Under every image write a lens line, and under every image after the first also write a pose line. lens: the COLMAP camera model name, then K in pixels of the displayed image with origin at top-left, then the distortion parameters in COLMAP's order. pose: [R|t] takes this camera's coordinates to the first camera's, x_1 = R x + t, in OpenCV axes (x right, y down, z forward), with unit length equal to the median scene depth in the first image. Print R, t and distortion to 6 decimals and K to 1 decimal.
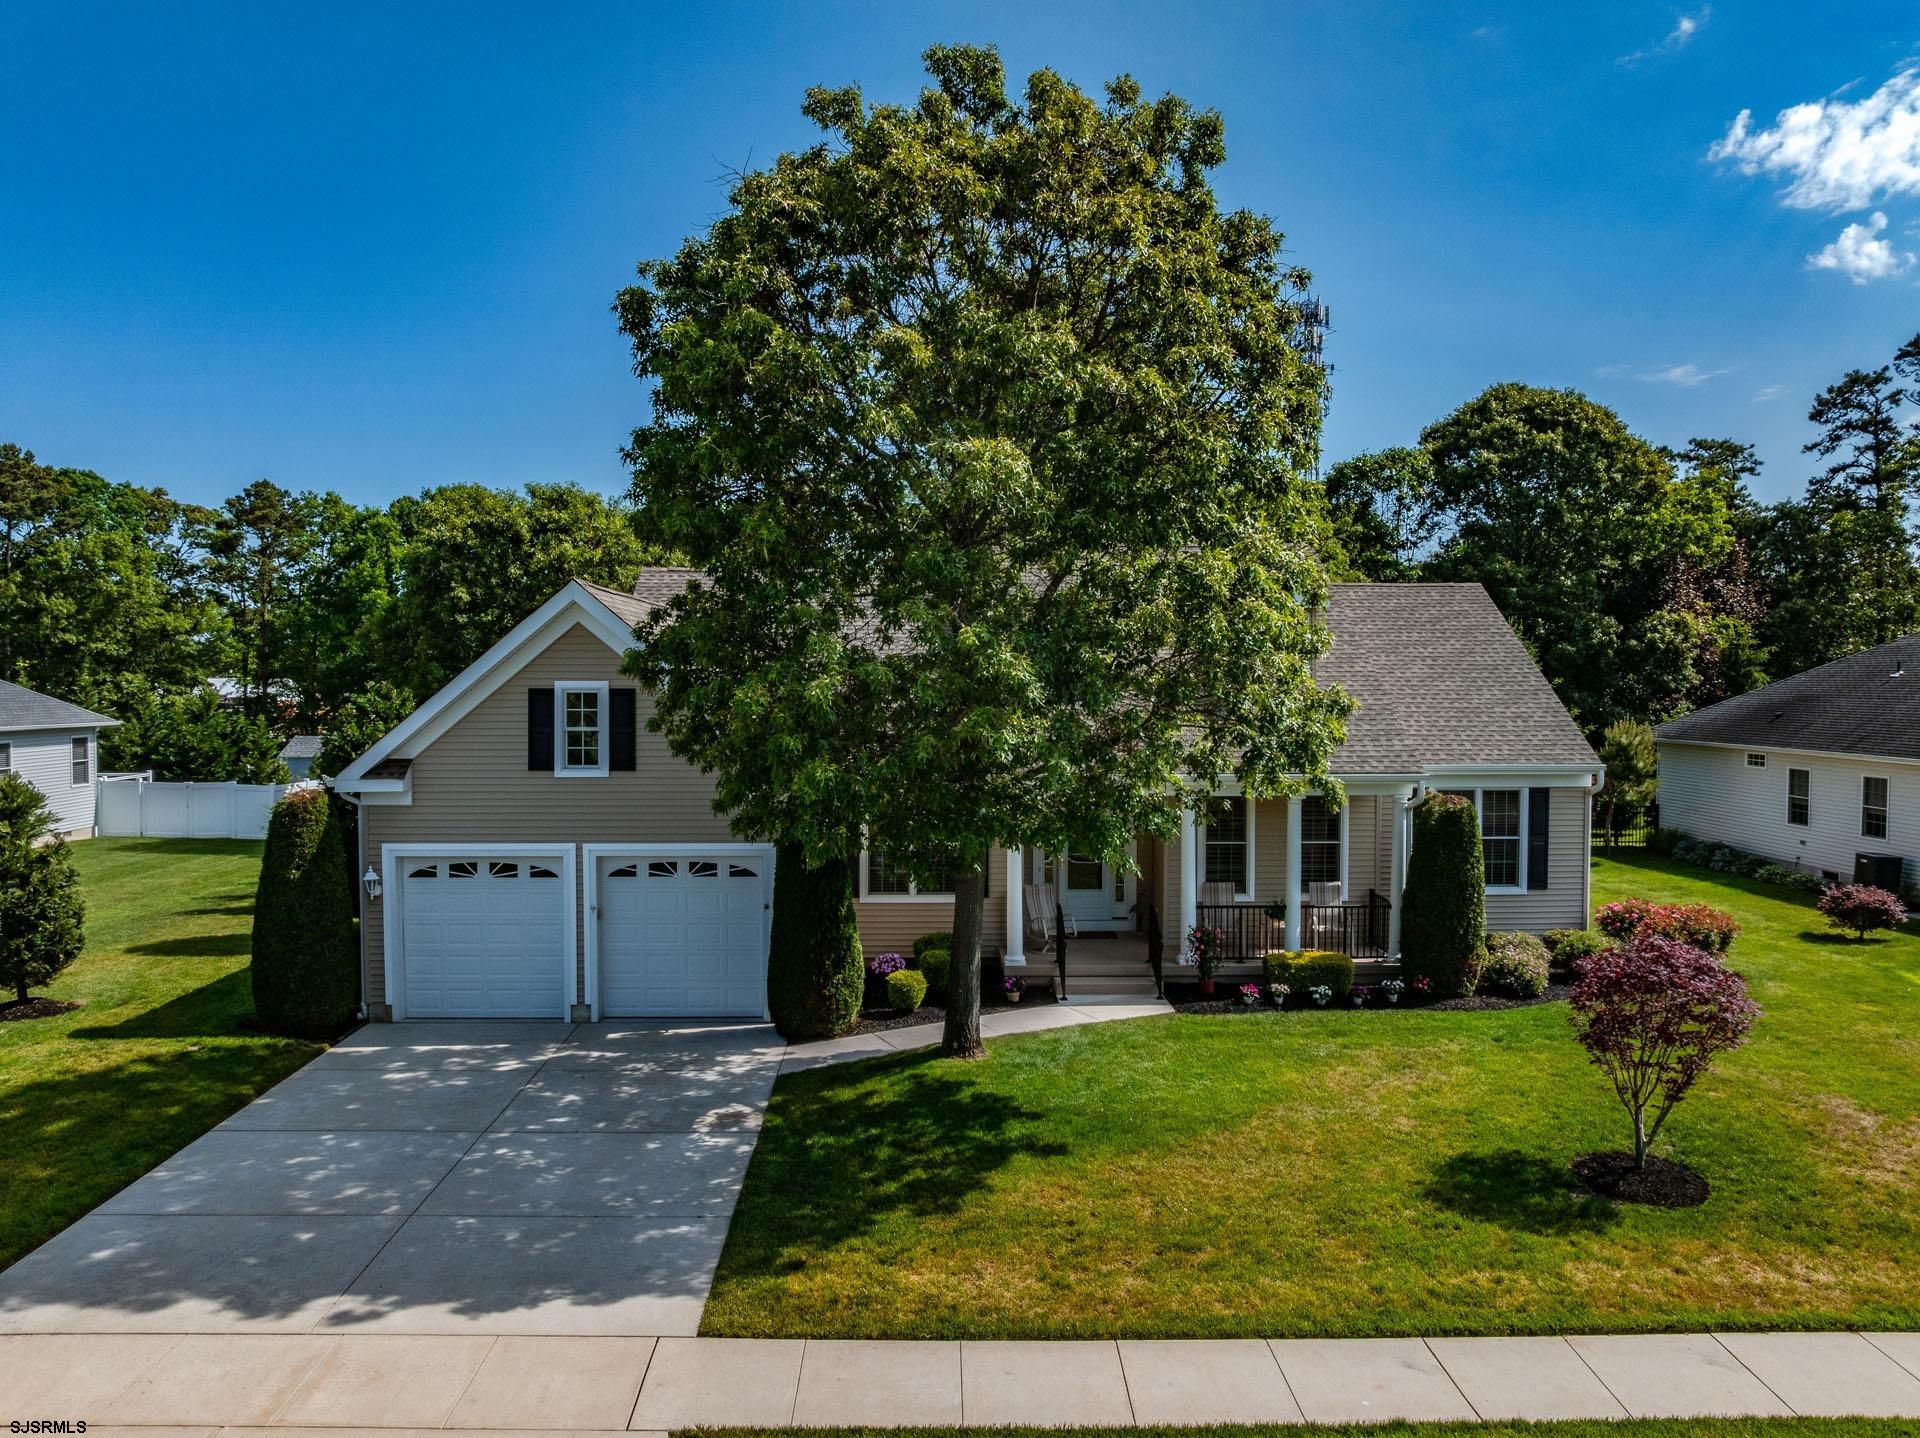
lens RADIAL K [[1344.5, 0, 960.0], [0, 1344.5, 719.0], [0, 0, 1]] dist [-0.031638, -0.002346]
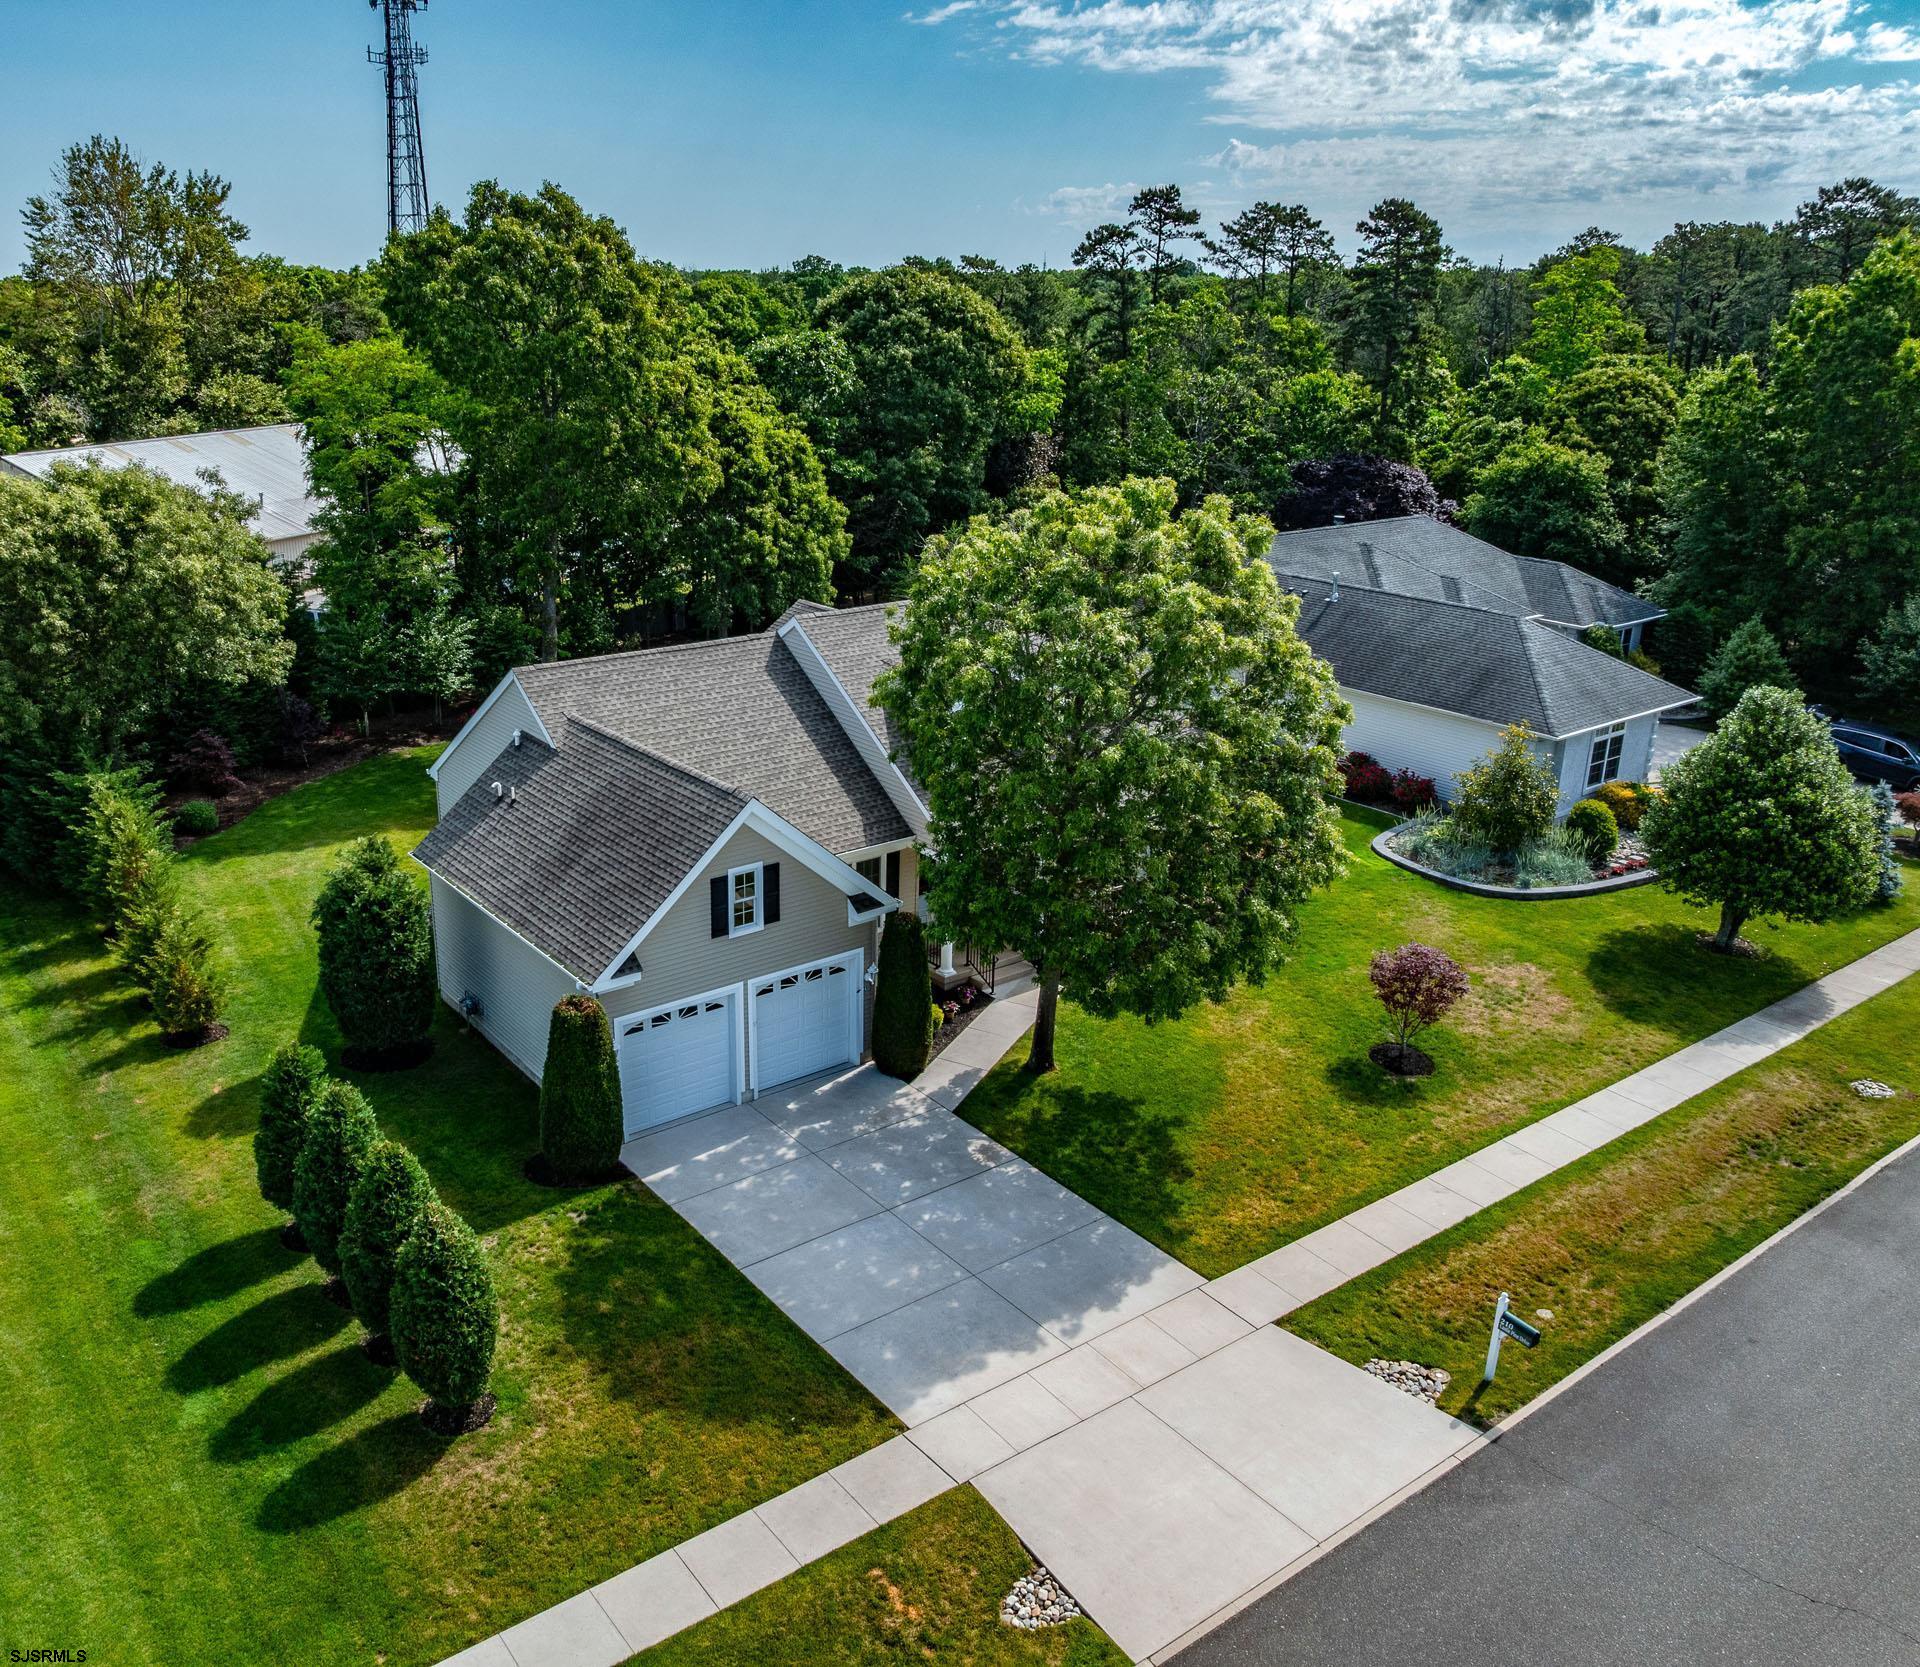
lens RADIAL K [[1545.0, 0, 804.6], [0, 1545.0, 836.5], [0, 0, 1]] dist [-0.010057, -0.004326]
pose [[0.840819, -0.184978, 0.508730, -0.988748], [0.022836, 0.951087, 0.308078, -0.513744], [-0.540834, -0.247421, 0.803917, -0.225044]]
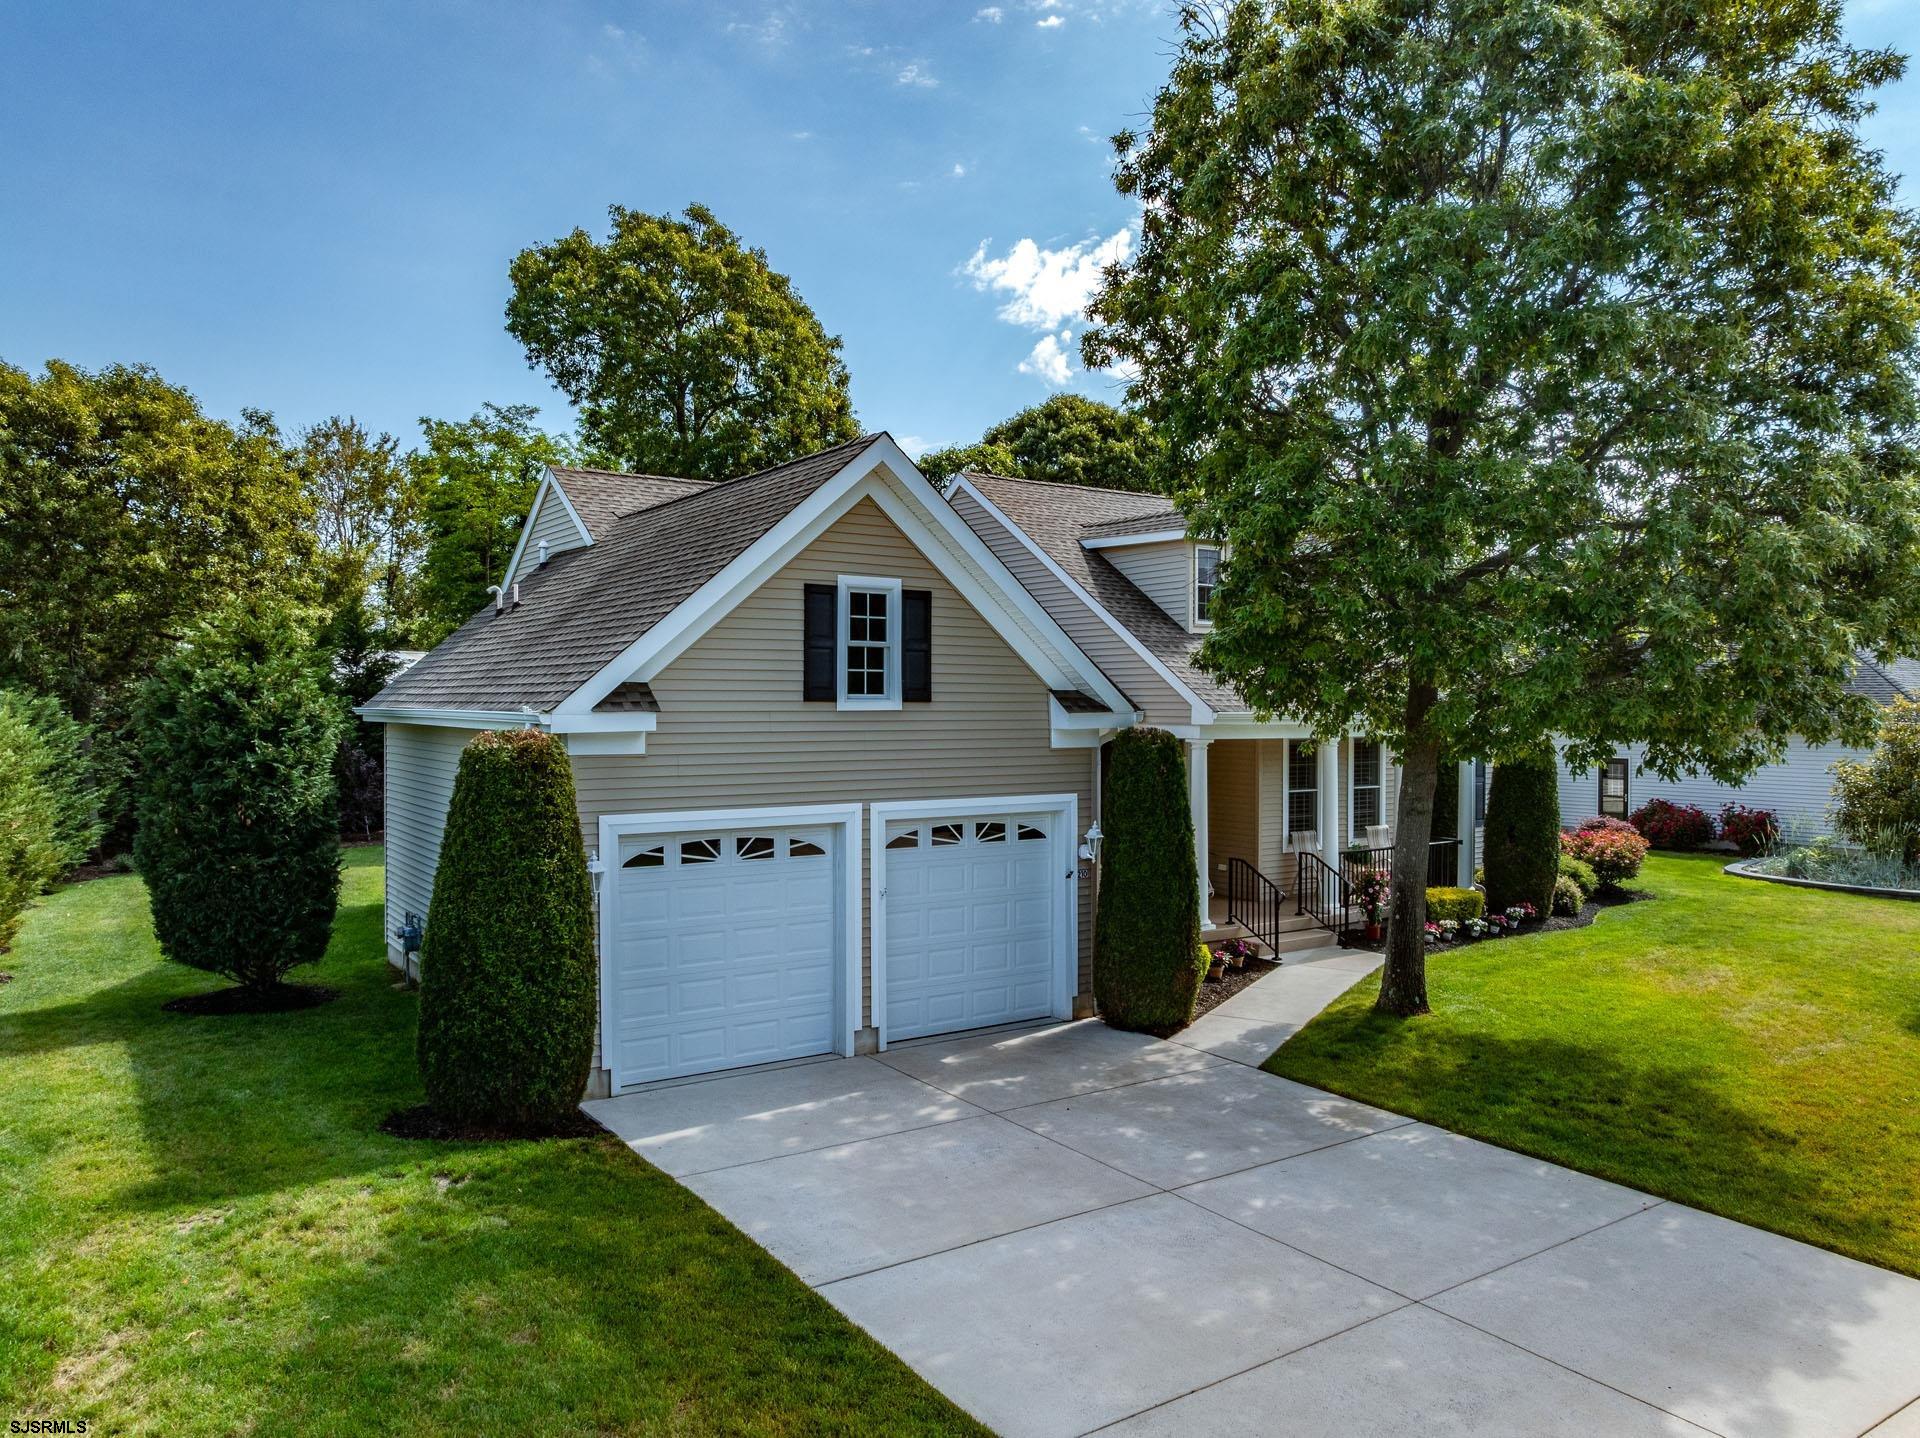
lens RADIAL K [[1344.5, 0, 960.0], [0, 1344.5, 719.0], [0, 0, 1]] dist [-0.031638, -0.002346]
pose [[0.843320, -0.006923, 0.537368, -0.629971], [0.017226, 0.999751, -0.014154, 0.059139], [-0.537136, 0.021193, 0.843229, 0.366629]]
